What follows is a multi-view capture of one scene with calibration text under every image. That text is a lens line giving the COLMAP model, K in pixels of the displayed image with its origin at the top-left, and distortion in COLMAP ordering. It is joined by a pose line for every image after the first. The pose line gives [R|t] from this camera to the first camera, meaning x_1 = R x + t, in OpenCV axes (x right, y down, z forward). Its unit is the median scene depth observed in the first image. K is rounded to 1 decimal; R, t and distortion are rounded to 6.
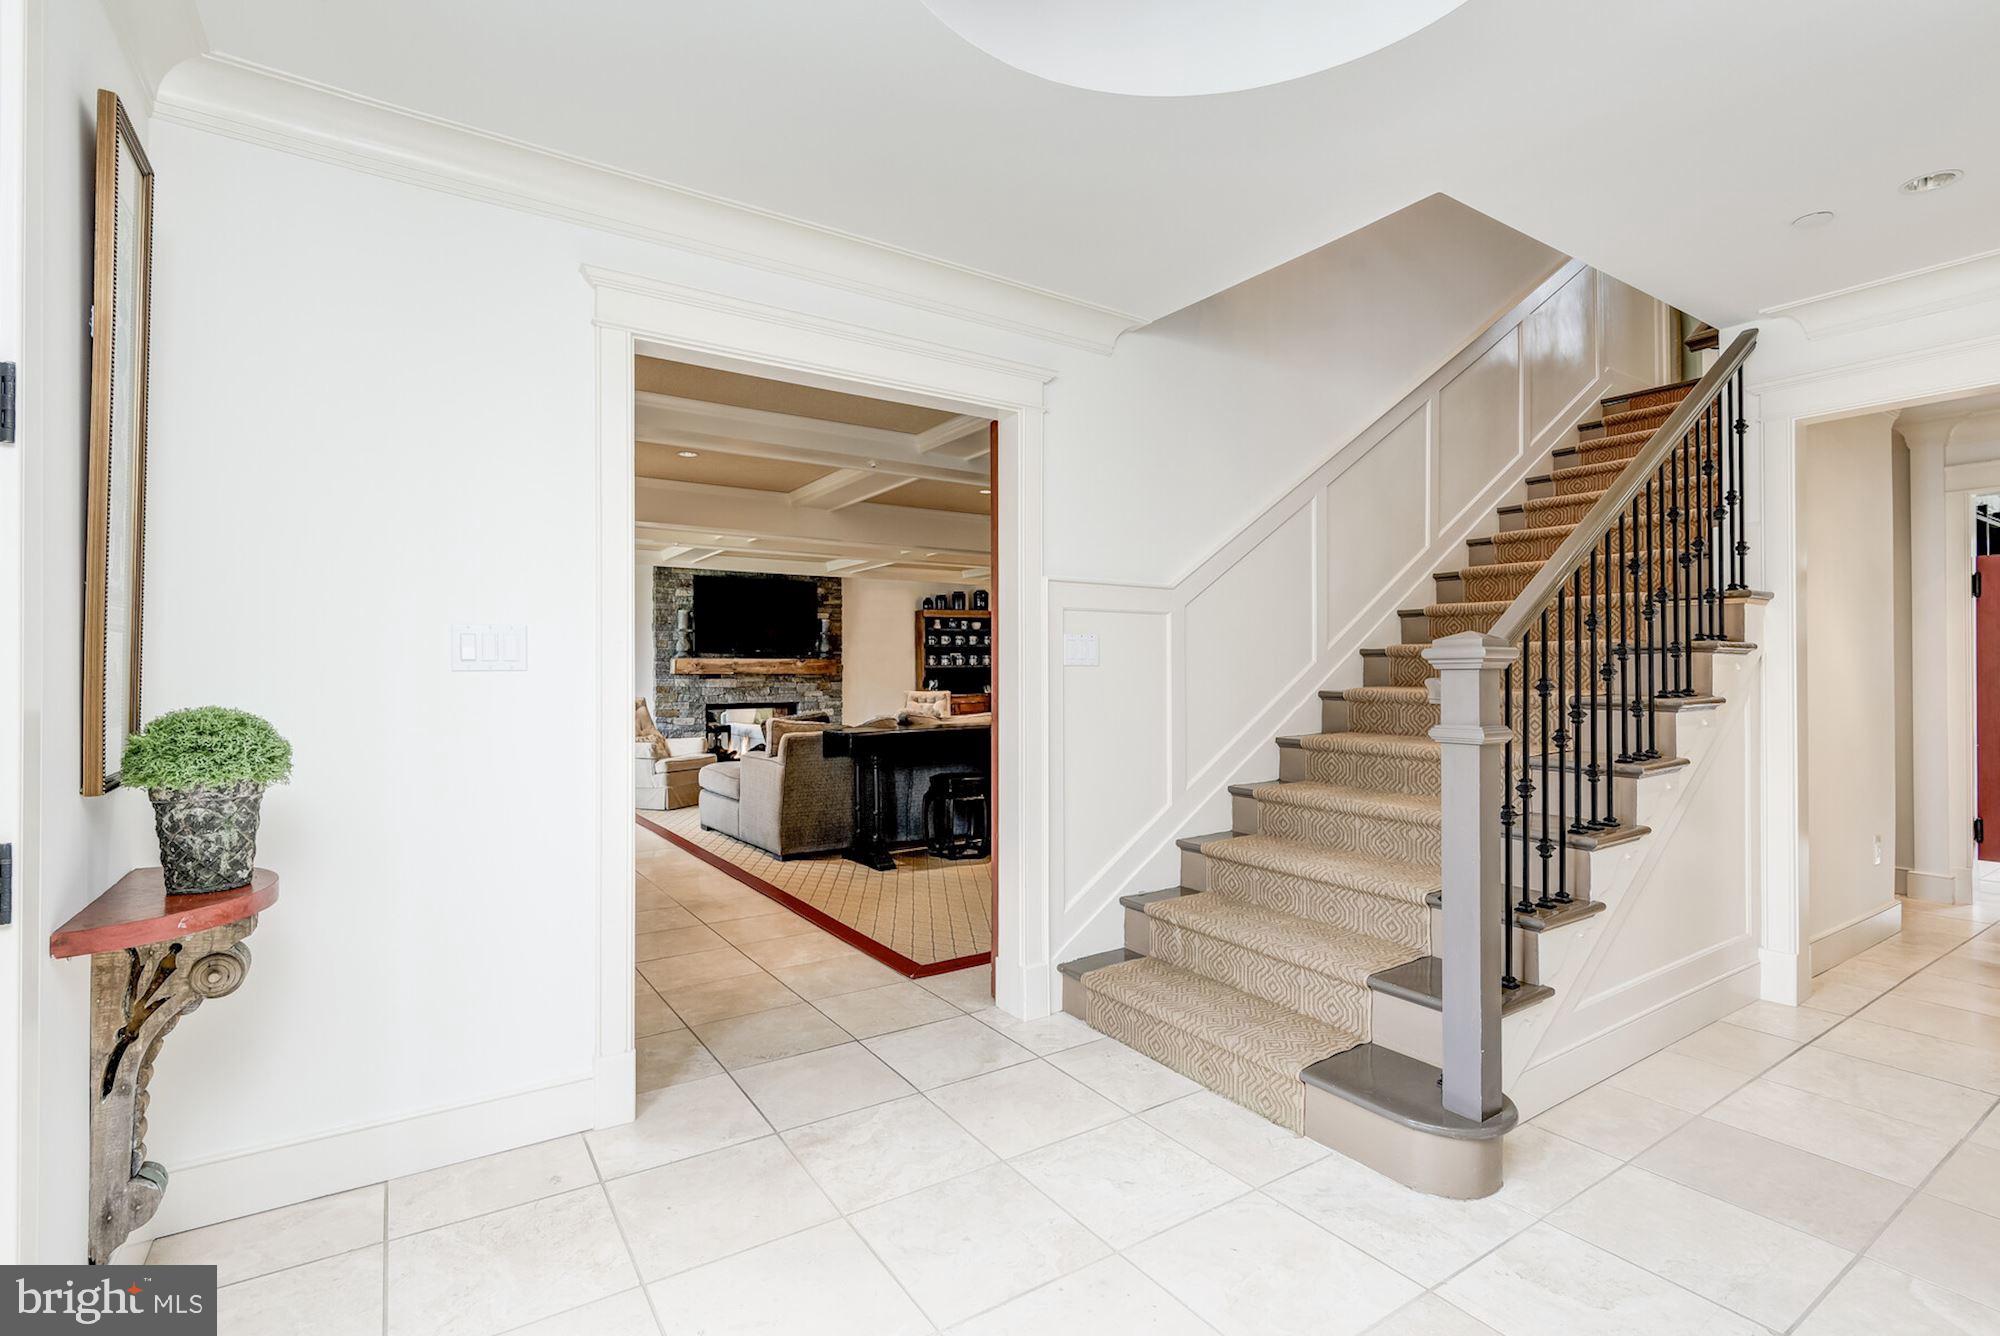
lens RADIAL K [[913.8, 0, 991.3], [0, 913.8, 670.4], [0, 0, 1]] dist [0.008553, -0.006729]
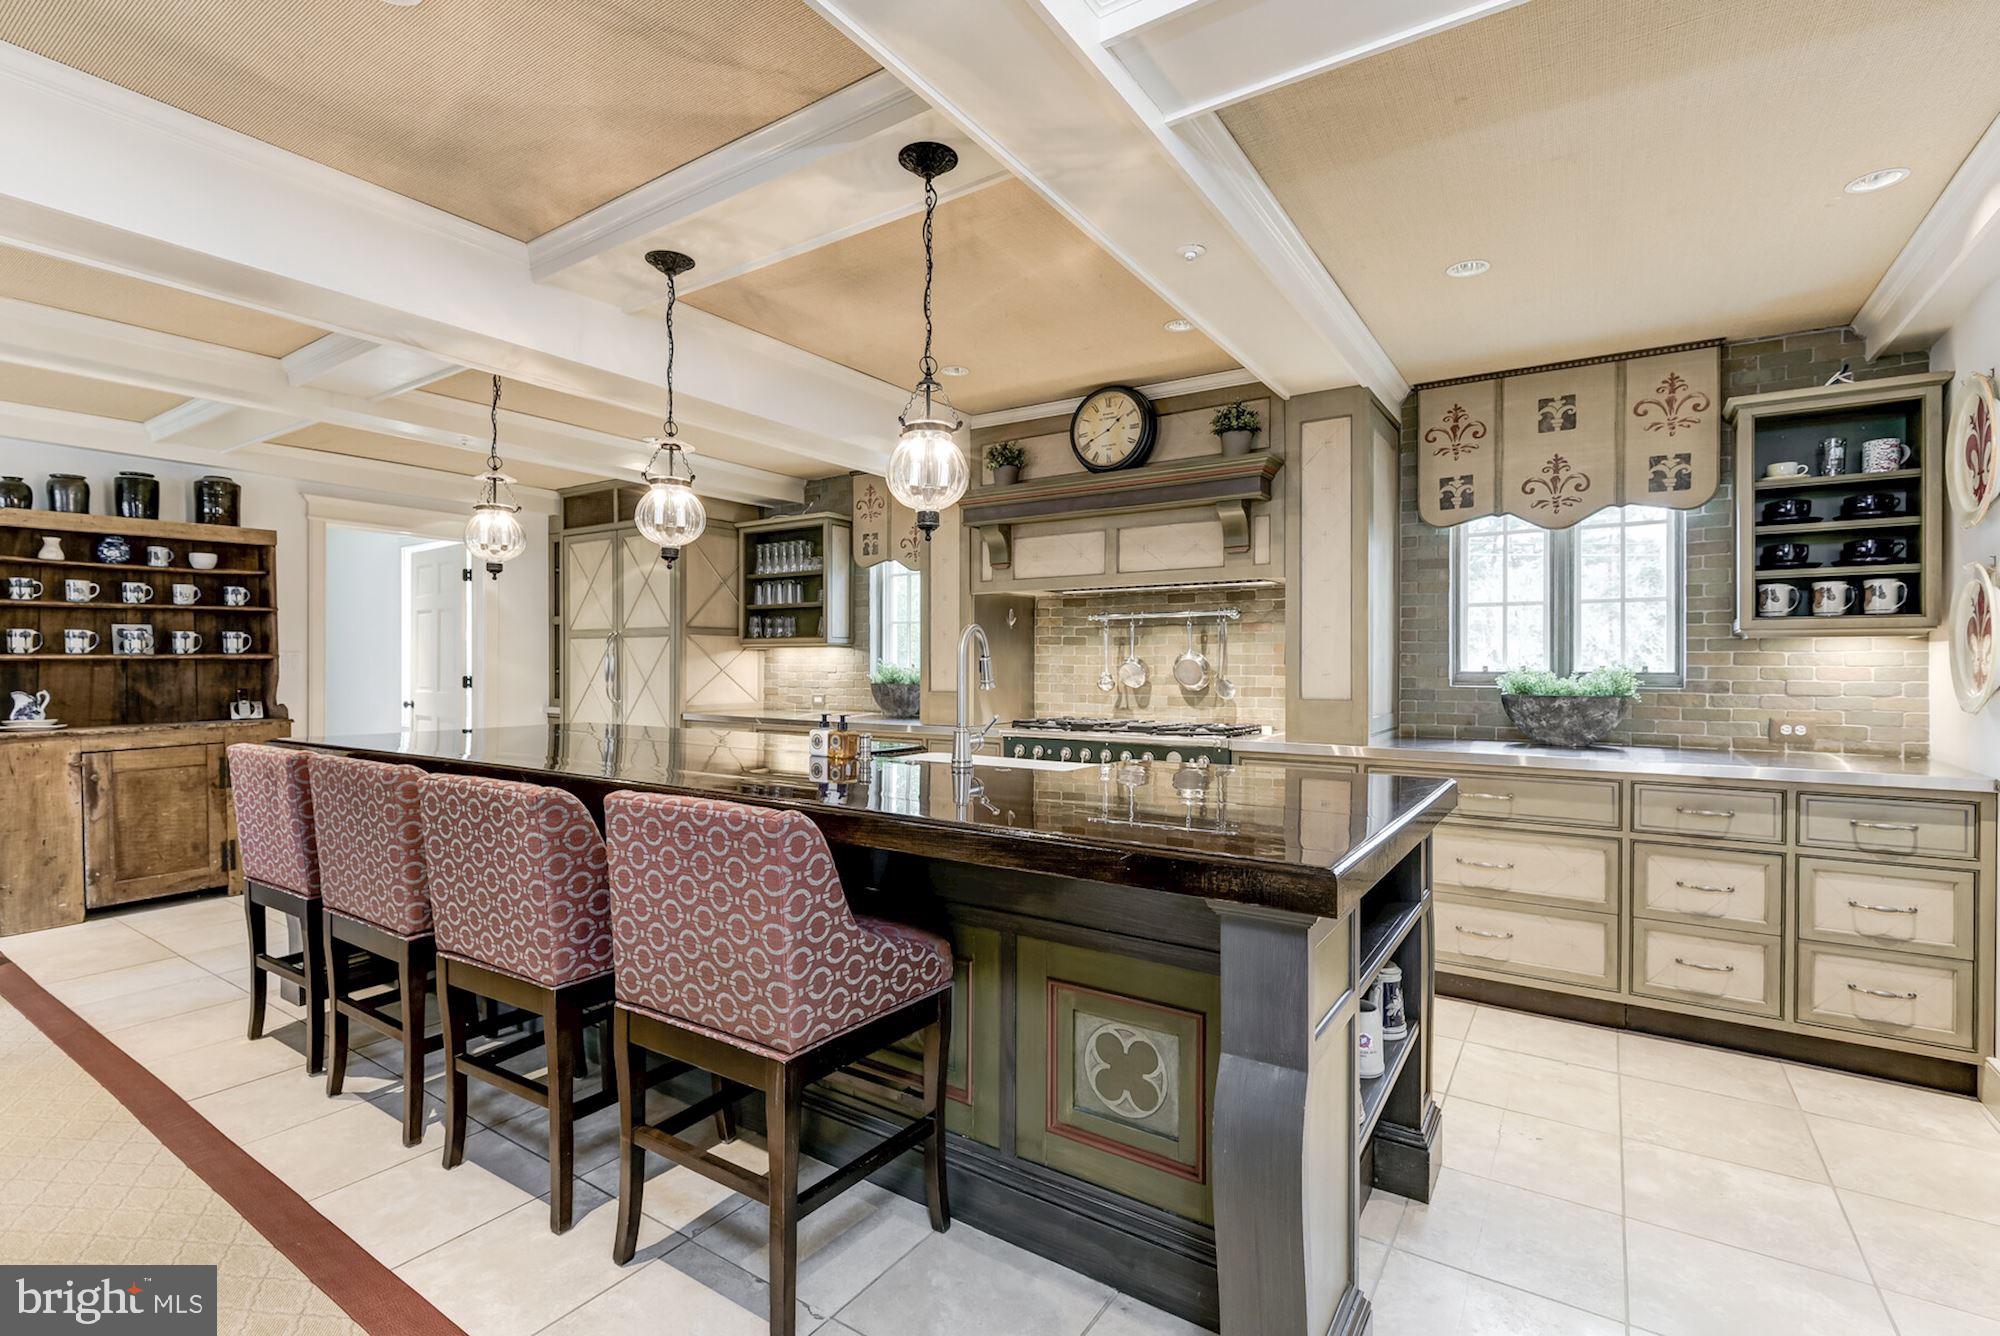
lens RADIAL K [[913.8, 0, 981.3], [0, 913.8, 666.7], [0, 0, 1]] dist [0.008553, -0.006729]
pose [[0.924757, 0.004576, 0.380531, 0.172716], [-0.006535, 0.999971, 0.003857, -0.004338], [-0.380503, -0.006053, 0.924760, 0.523288]]
